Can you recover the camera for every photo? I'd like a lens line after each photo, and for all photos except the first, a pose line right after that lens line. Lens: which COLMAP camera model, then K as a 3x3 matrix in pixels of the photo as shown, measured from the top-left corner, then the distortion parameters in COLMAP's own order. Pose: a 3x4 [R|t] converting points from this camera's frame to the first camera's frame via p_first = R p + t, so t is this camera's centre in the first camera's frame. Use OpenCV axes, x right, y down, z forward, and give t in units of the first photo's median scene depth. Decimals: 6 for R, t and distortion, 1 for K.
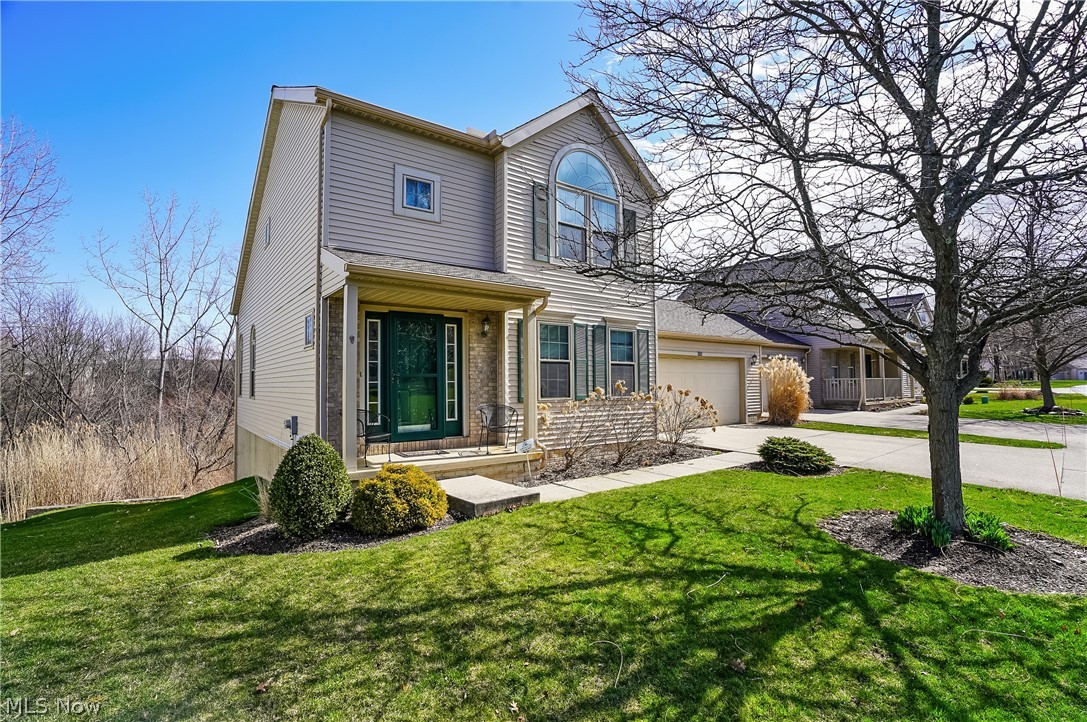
lens RADIAL K [[507.6, 0, 543.0], [0, 507.6, 365.5], [0, 0, 1]] dist [-0.037287, 0.001371]
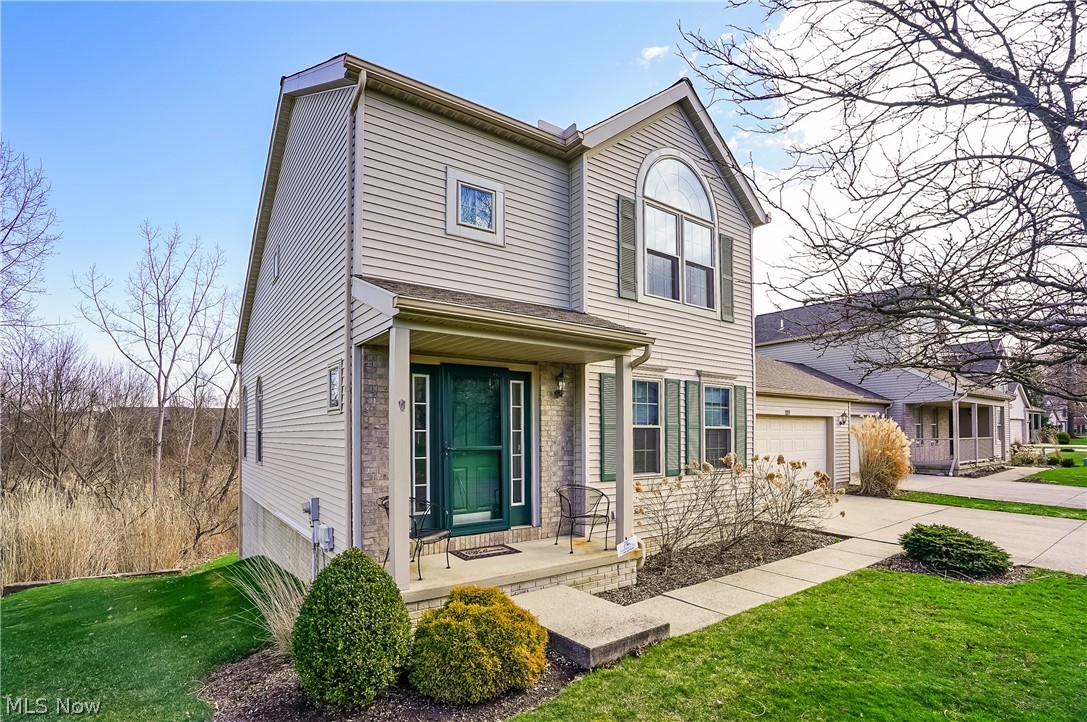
lens RADIAL K [[532.8, 0, 547.0], [0, 532.8, 431.0], [0, 0, 1]] dist [-0.035985, 0.000252]
pose [[0.999828, 0.005434, -0.017733, -0.120474], [-0.004867, 0.999481, 0.031849, -0.030254], [0.017897, -0.031757, 0.999335, 0.191126]]
